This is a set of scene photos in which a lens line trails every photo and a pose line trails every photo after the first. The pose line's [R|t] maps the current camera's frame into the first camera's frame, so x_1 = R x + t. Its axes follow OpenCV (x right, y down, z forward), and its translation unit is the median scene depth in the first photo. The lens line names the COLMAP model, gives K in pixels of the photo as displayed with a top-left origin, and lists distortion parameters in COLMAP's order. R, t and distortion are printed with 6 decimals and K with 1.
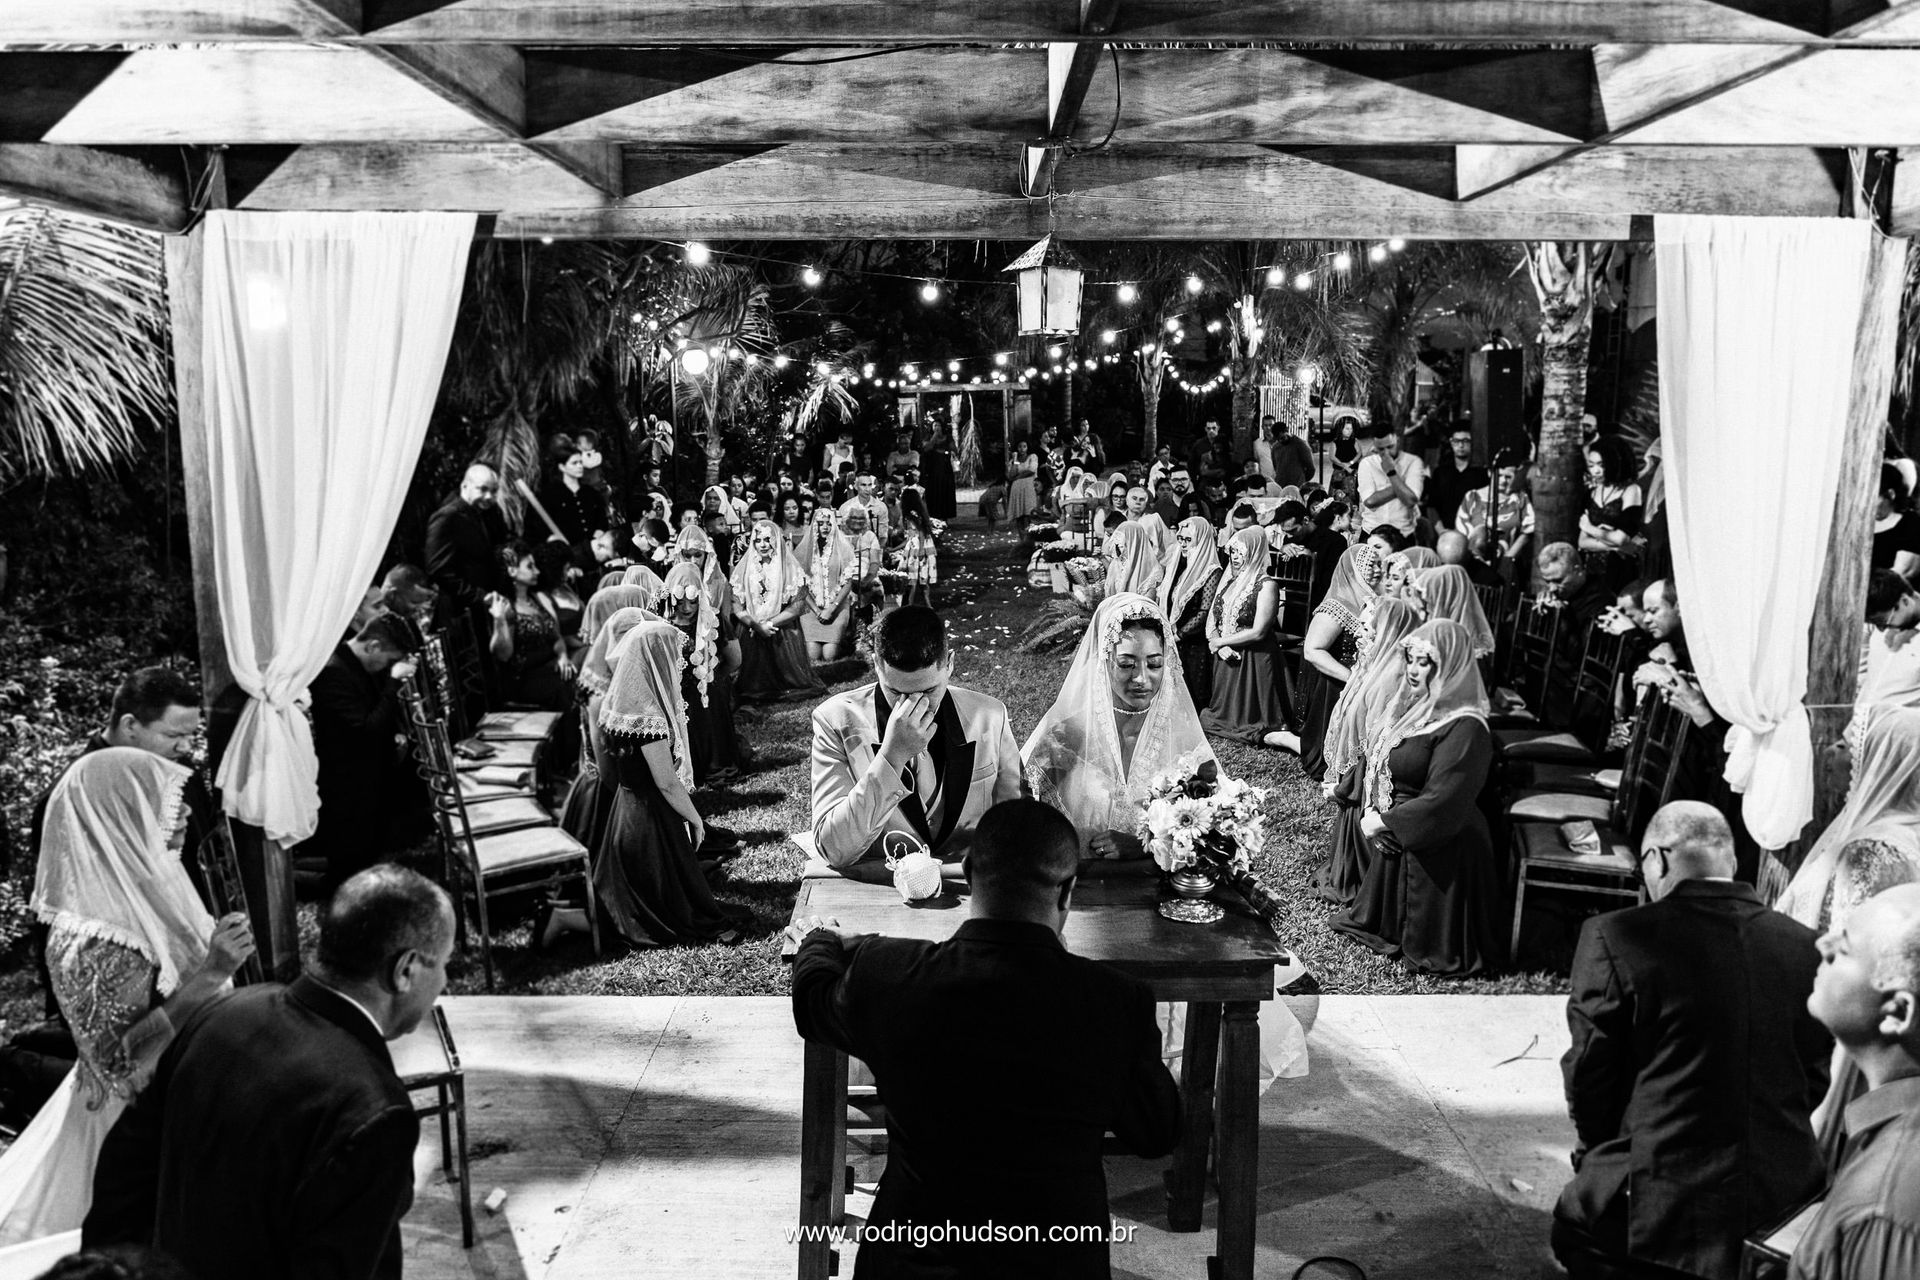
lens RADIAL K [[1364.4, 0, 960.0], [0, 1364.4, 640.0], [0, 0, 1]] dist [0.004128, 0.001976]
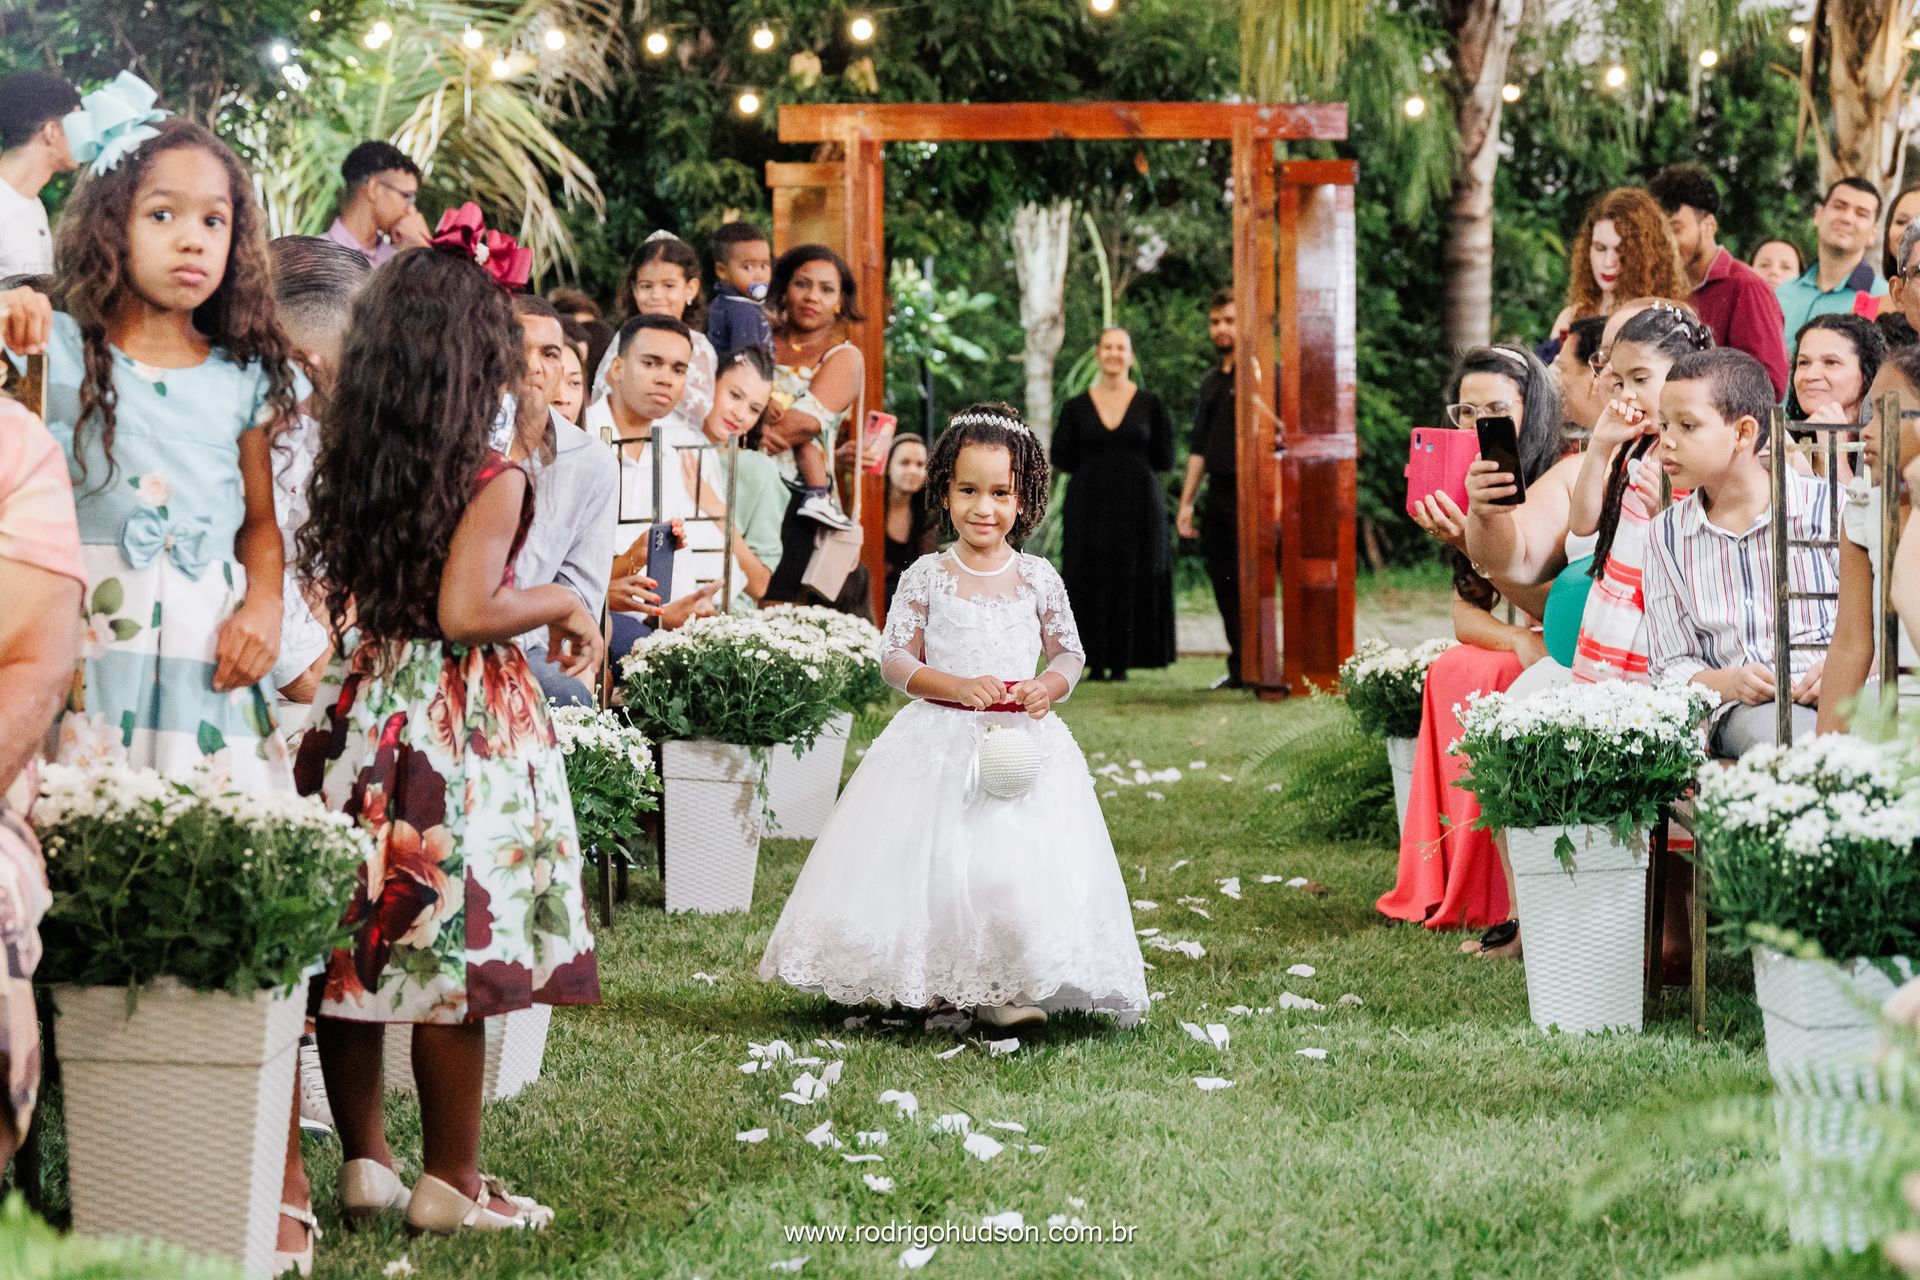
lens RADIAL K [[4005.7, 0, 960.0], [0, 4005.7, 640.0], [0, 0, 1]] dist [0.005479, -0.344257]
pose [[0.999009, 0.026131, -0.036036, 0.036390], [-0.030695, 0.990701, -0.132552, -0.030388], [0.032237, 0.133526, 0.990521, 1.014914]]
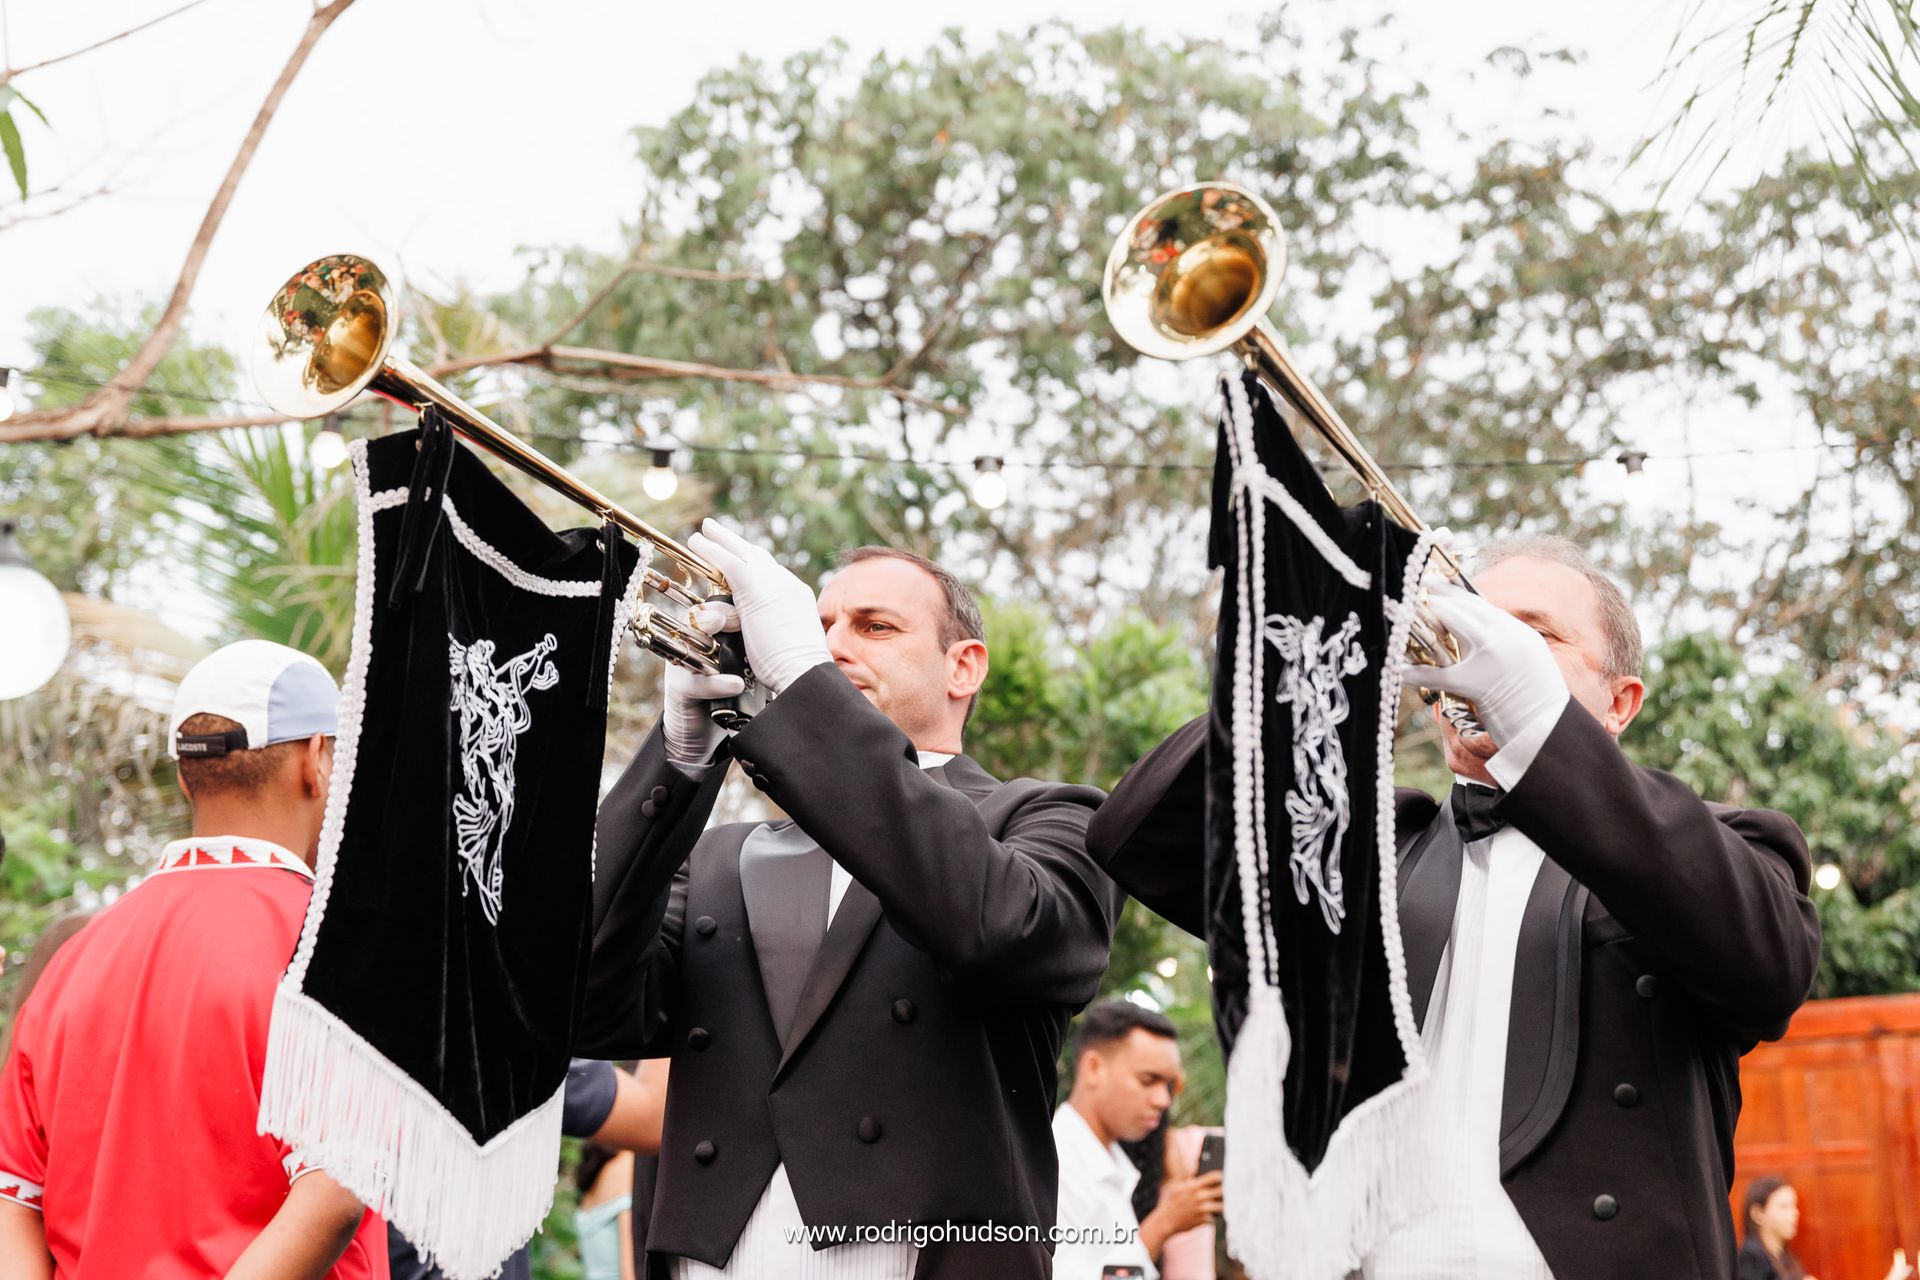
lens RADIAL K [[2921.2, 0, 960.0], [0, 2921.2, 640.0], [0, 0, 1]] dist [0.015764, 0.041254]
pose [[0.928297, -0.091224, -0.360477, 0.129072], [-0.058138, 0.921909, -0.383019, -0.111097], [0.367267, 0.376512, 0.850502, 1.373163]]
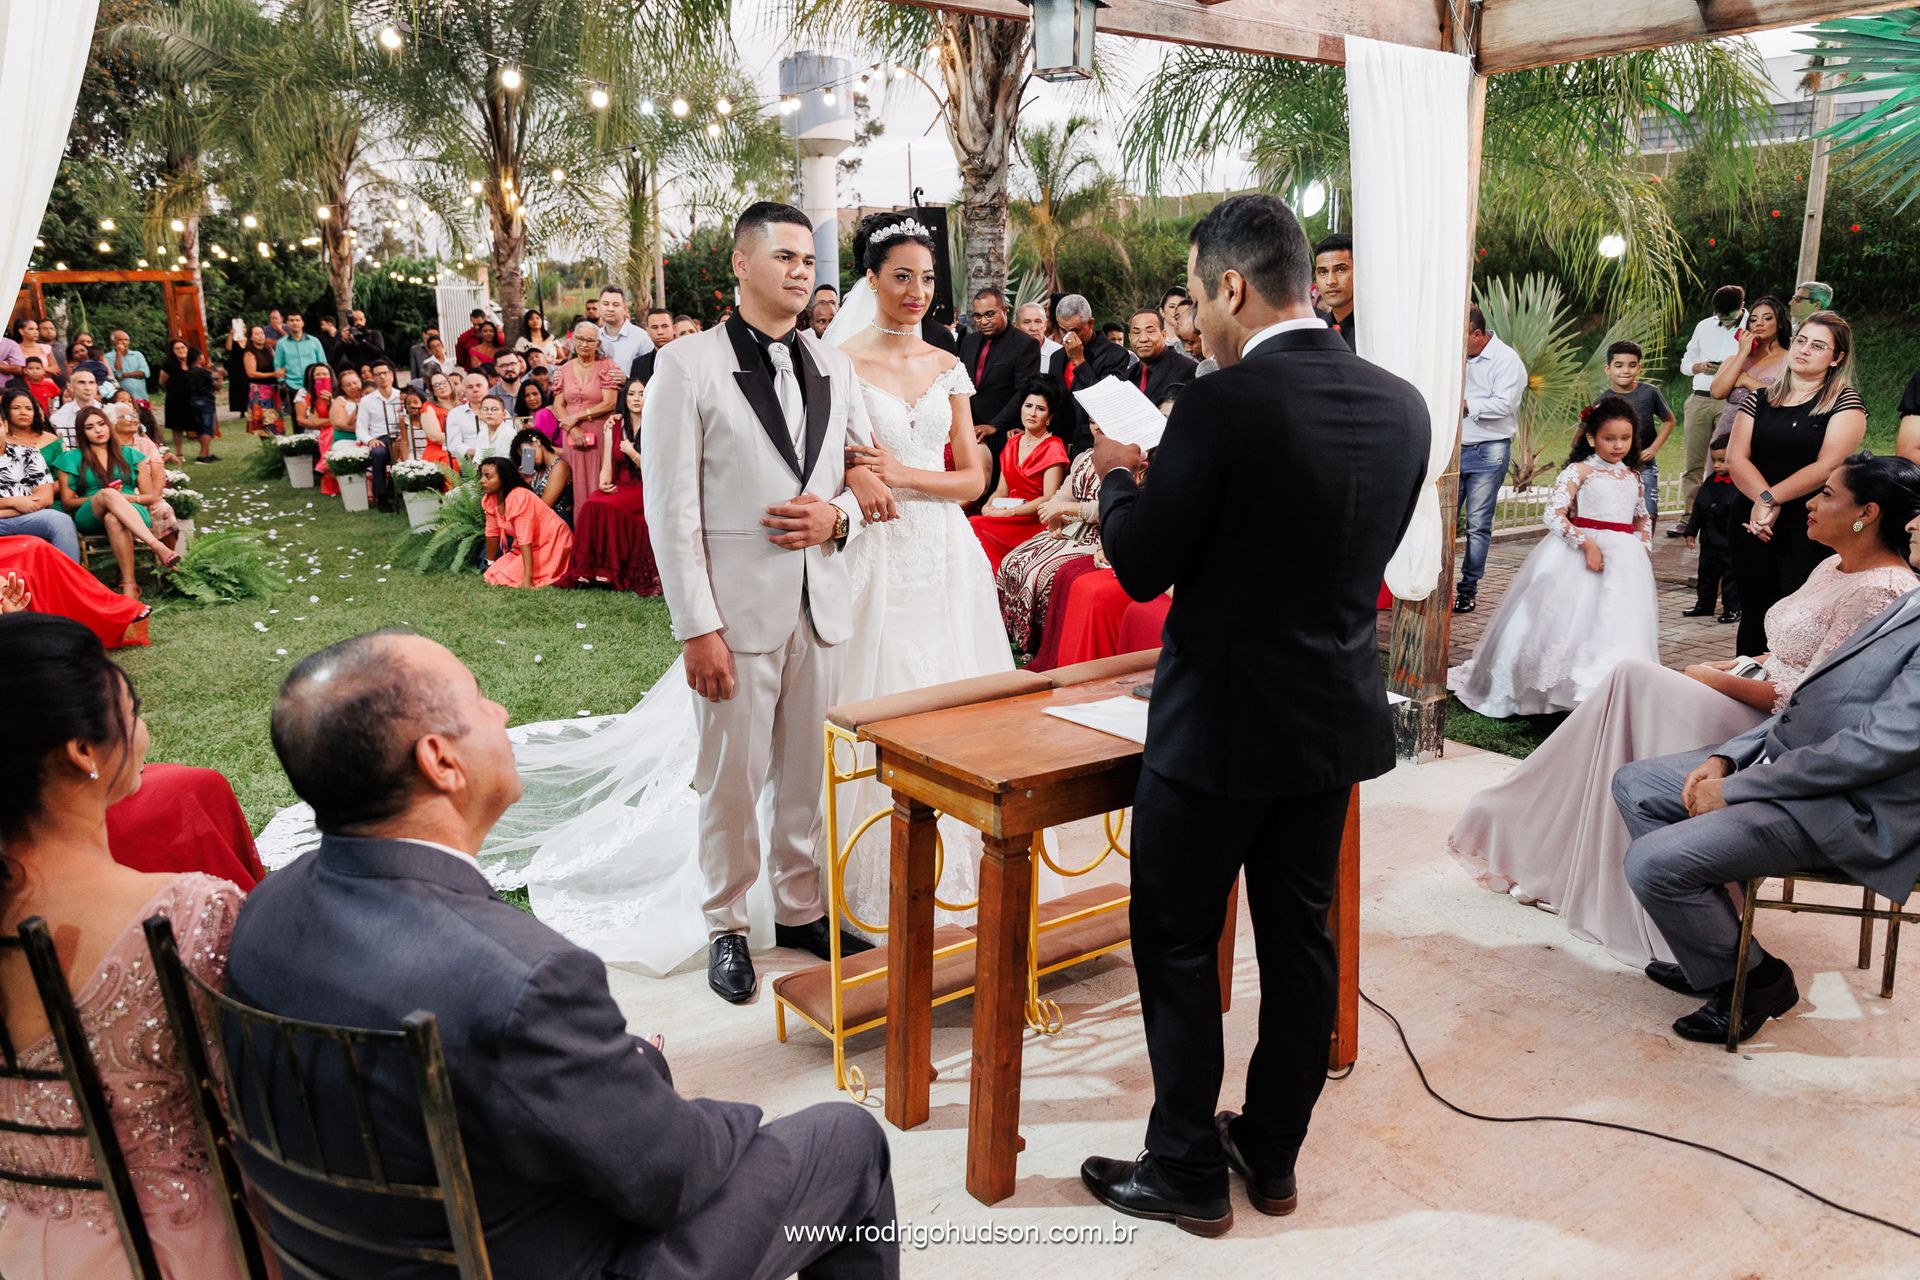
lens RADIAL K [[1455.0, 0, 950.5], [0, 1455.0, 633.3], [0, 0, 1]] dist [0.007087, 0.002866]
pose [[0.827178, -0.125960, 0.547640, -0.227788], [0.103684, 0.992032, 0.071564, 0.025264], [-0.552291, -0.002415, 0.833648, 0.093874]]
